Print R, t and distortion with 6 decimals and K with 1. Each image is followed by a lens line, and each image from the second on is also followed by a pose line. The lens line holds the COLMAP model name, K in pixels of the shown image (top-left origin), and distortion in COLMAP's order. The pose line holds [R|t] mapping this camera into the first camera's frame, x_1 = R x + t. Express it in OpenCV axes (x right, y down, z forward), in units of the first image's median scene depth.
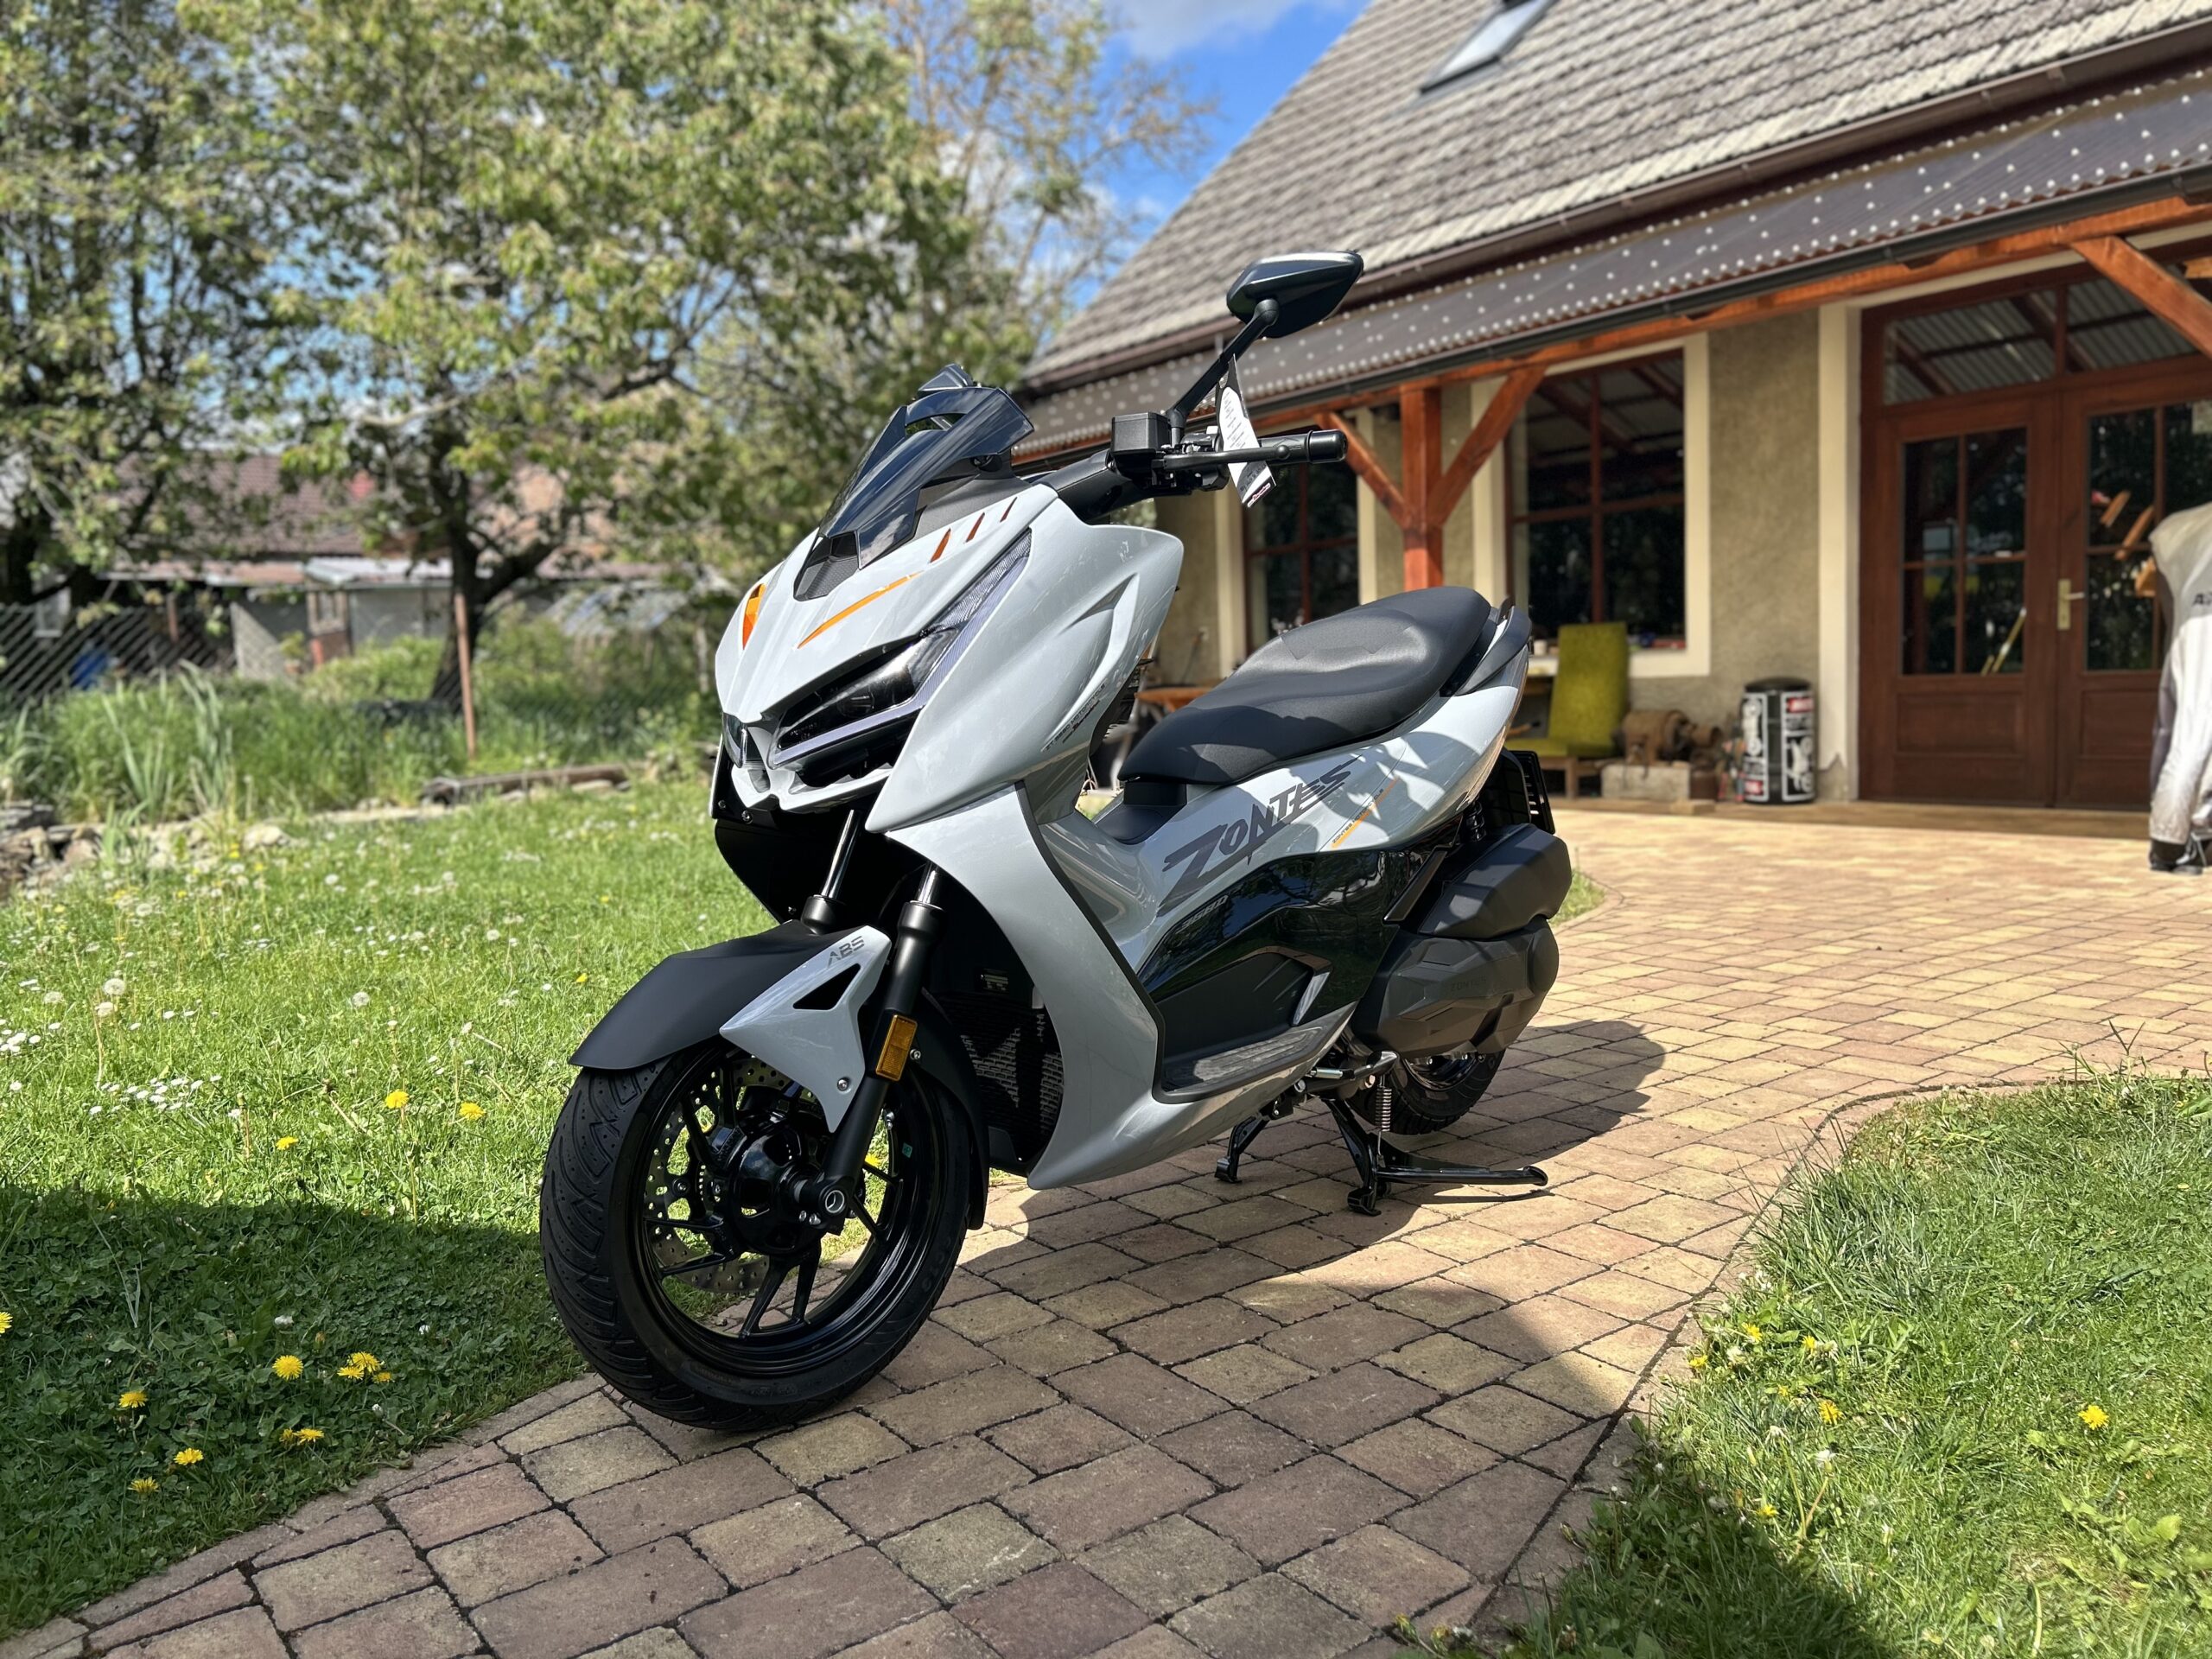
lens RADIAL K [[1673.6, 0, 1100.3], [0, 1673.6, 828.7], [0, 0, 1]] dist [0.021600, -0.025738]
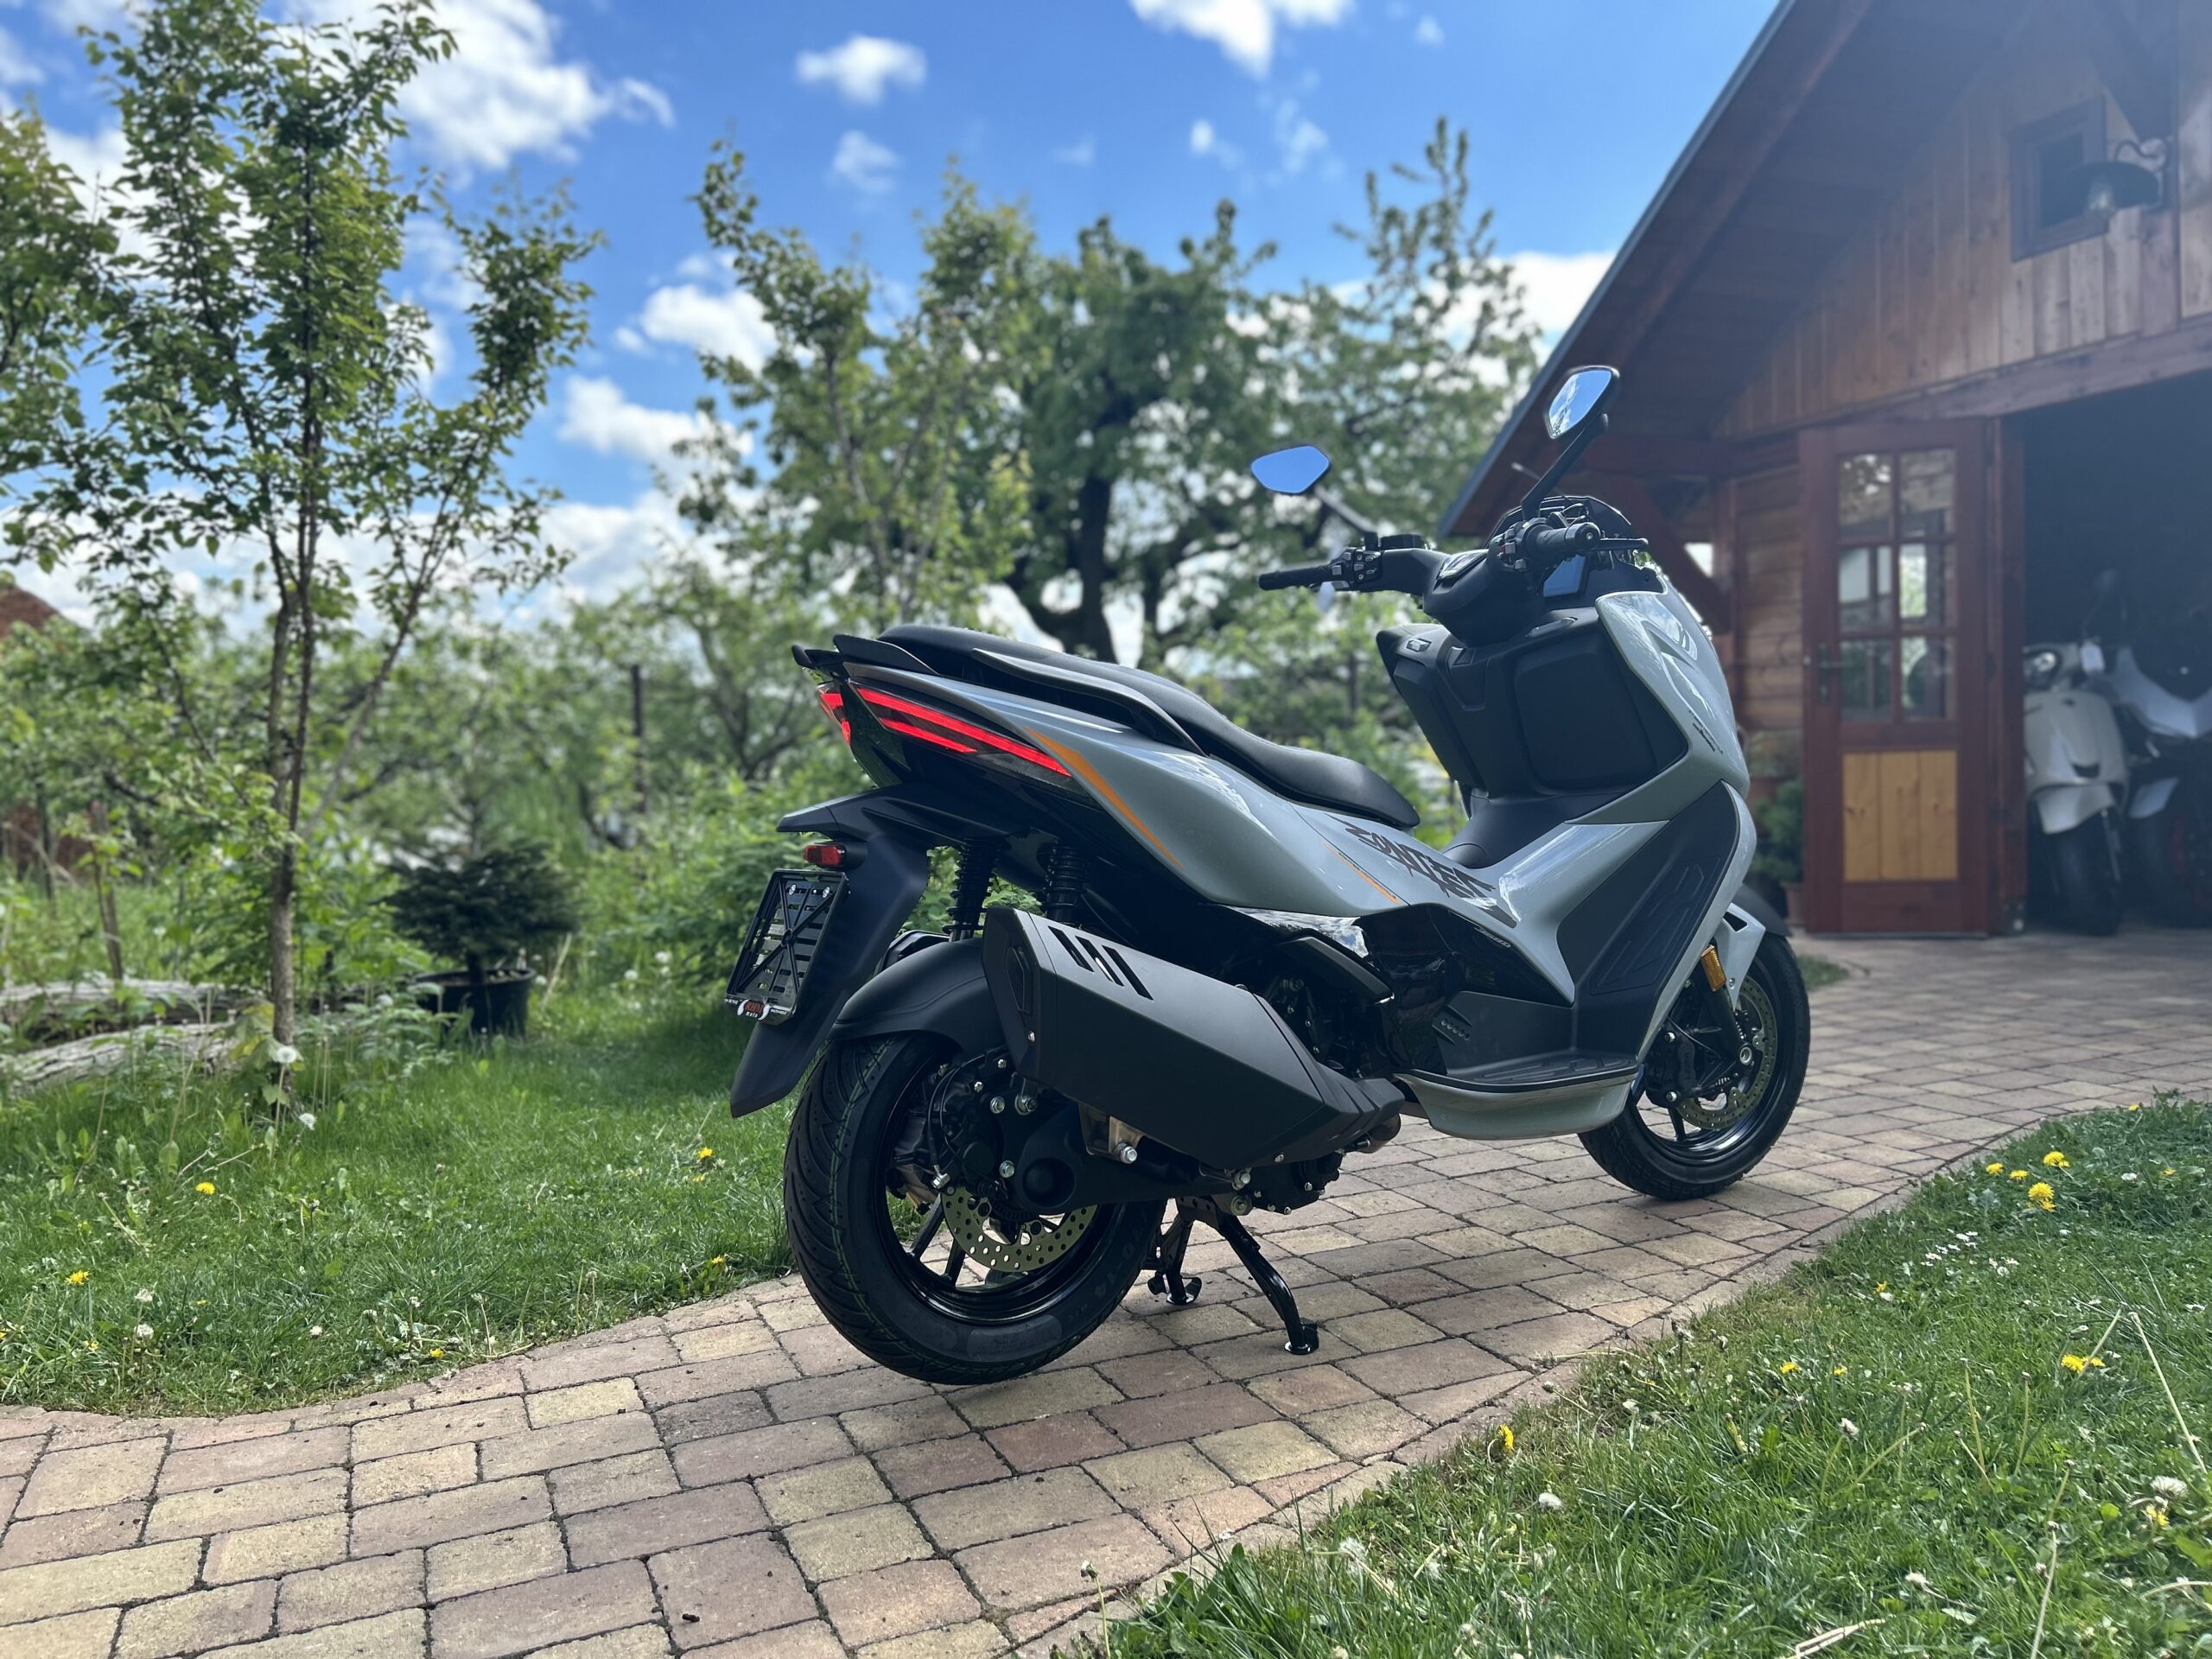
lens RADIAL K [[1673.6, 0, 1093.2], [0, 1673.6, 824.8], [0, 0, 1]] dist [0.021600, -0.025738]
pose [[-0.967983, 0.058365, 0.244134, -0.047229], [0.089291, 0.989040, 0.117586, -0.177949], [-0.234596, 0.135620, -0.962586, 2.169069]]
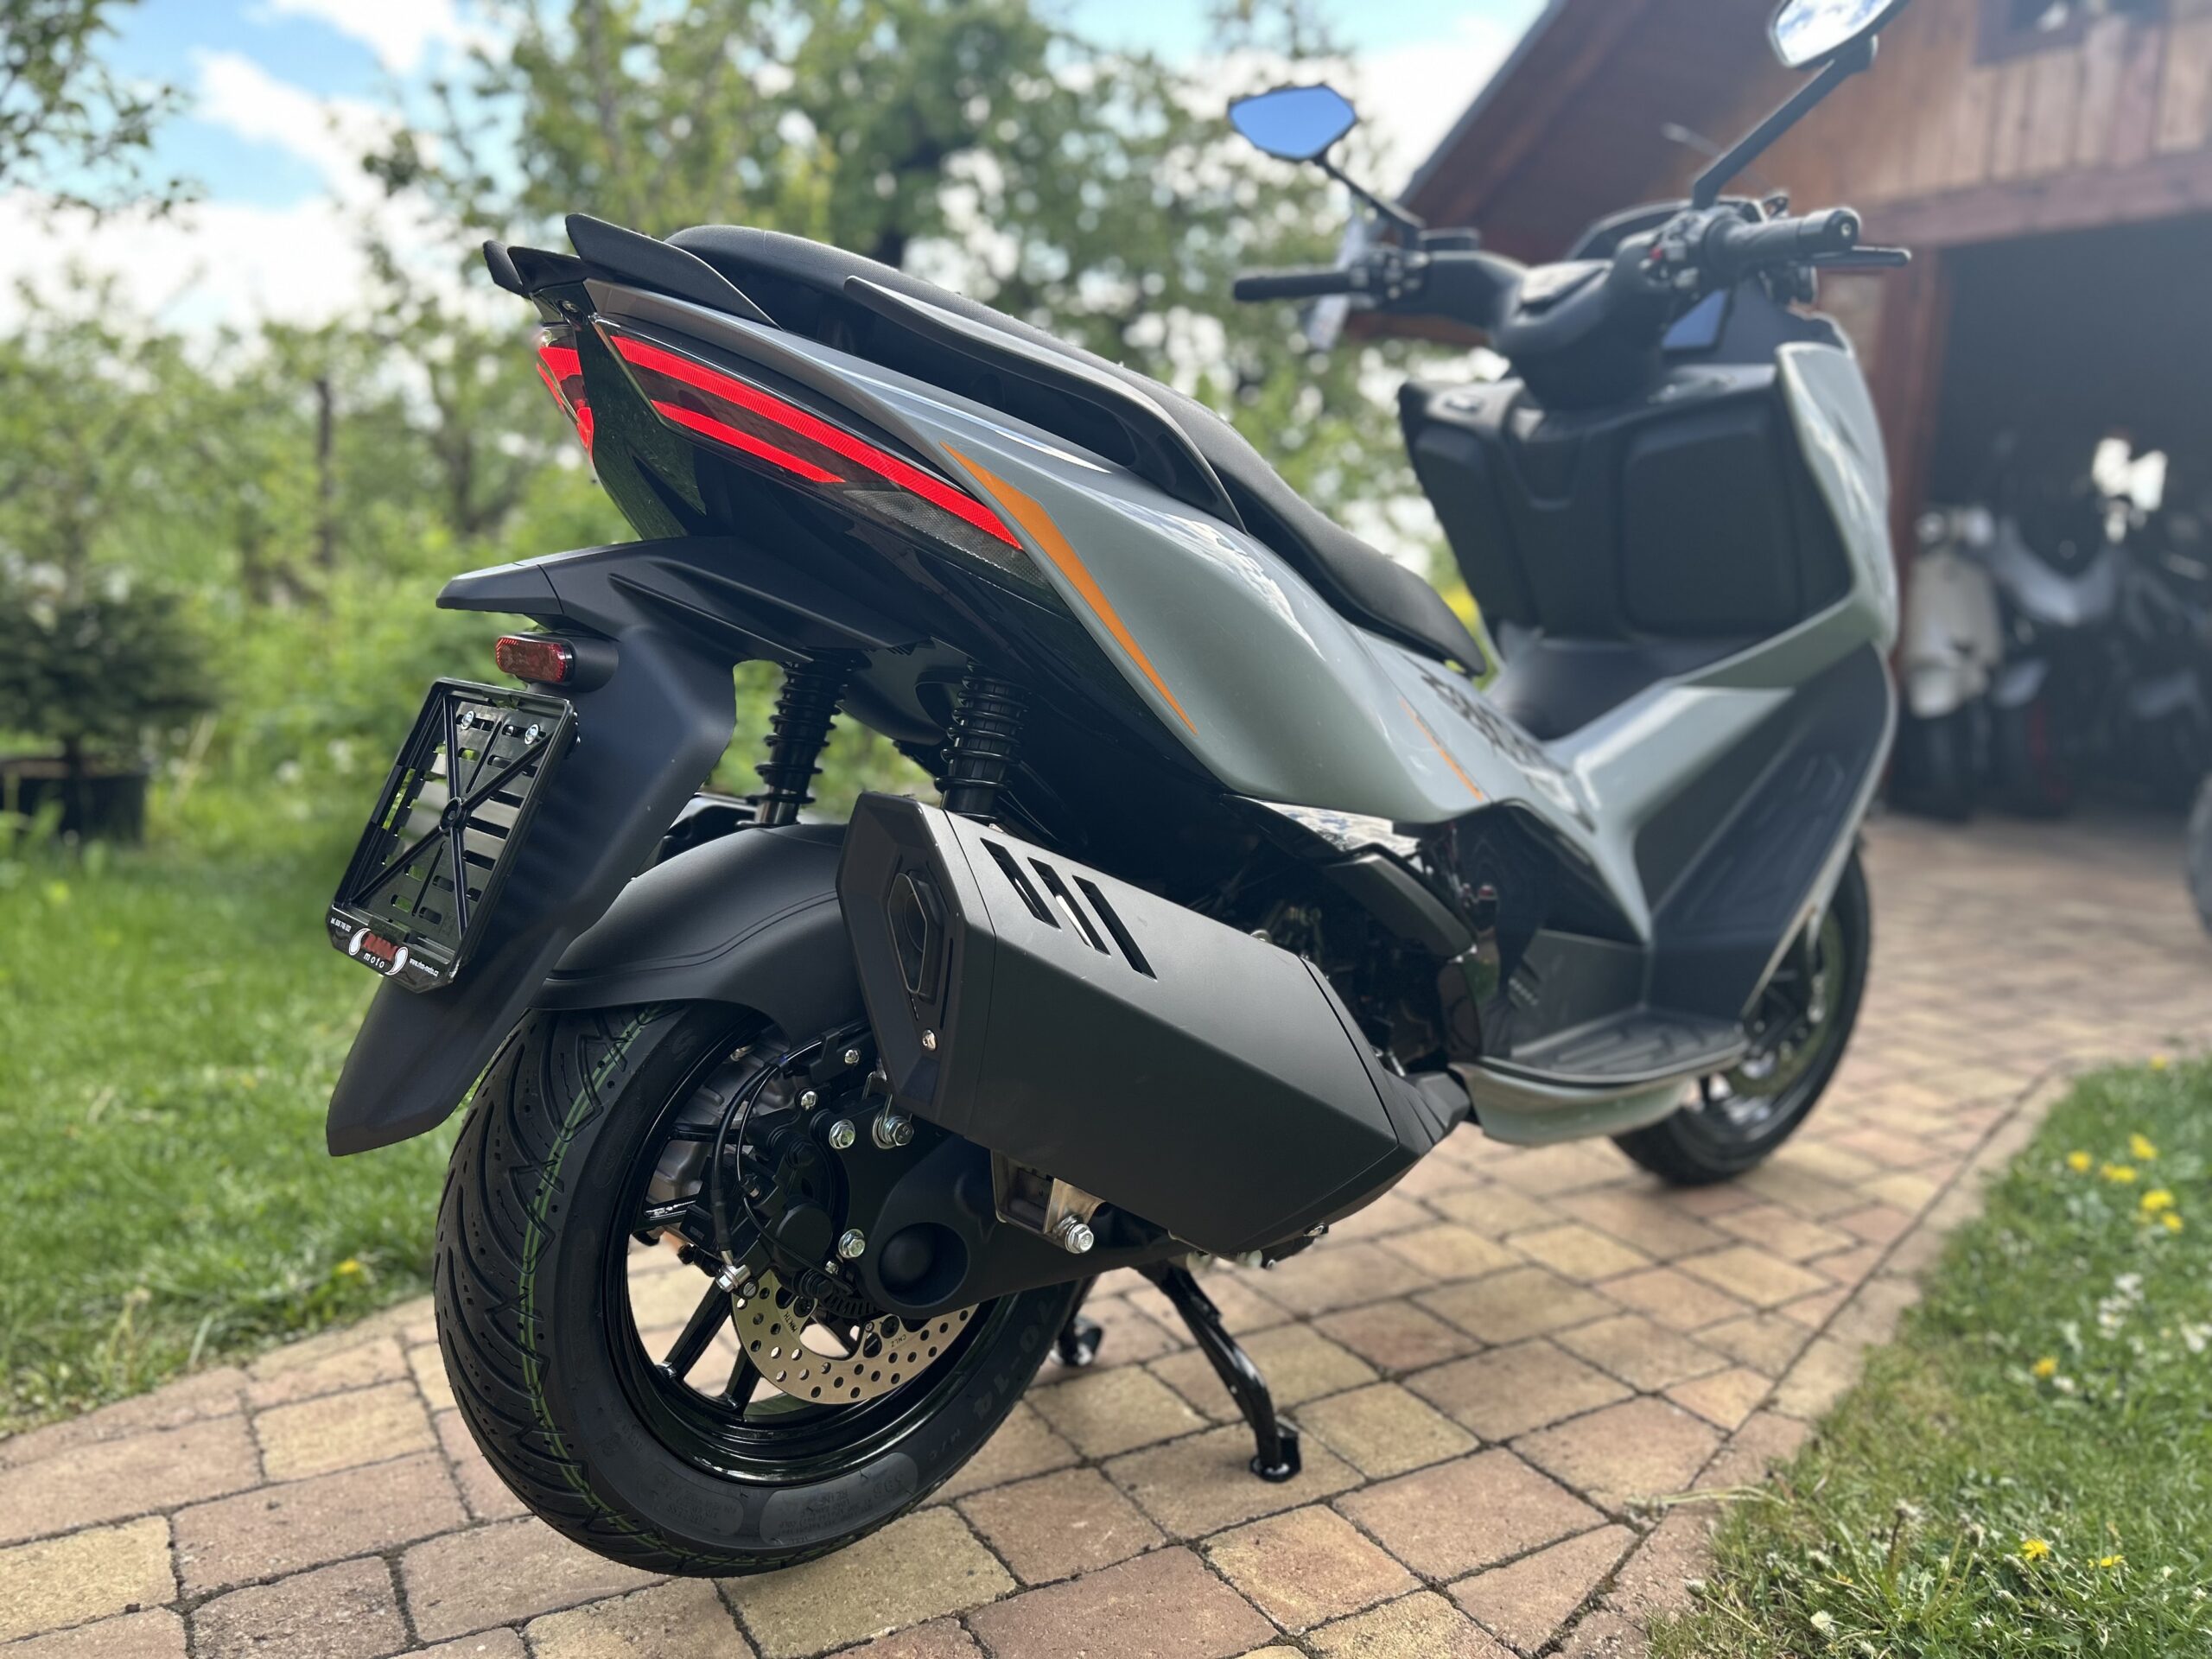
lens RADIAL K [[1673.6, 0, 1116.5], [0, 1673.6, 847.2], [0, 0, 1]] dist [0.021600, -0.025738]
pose [[-0.995629, -0.030113, 0.088409, 0.104945], [-0.007030, 0.968074, 0.250568, -0.137509], [-0.093131, 0.248851, -0.964054, 1.795667]]
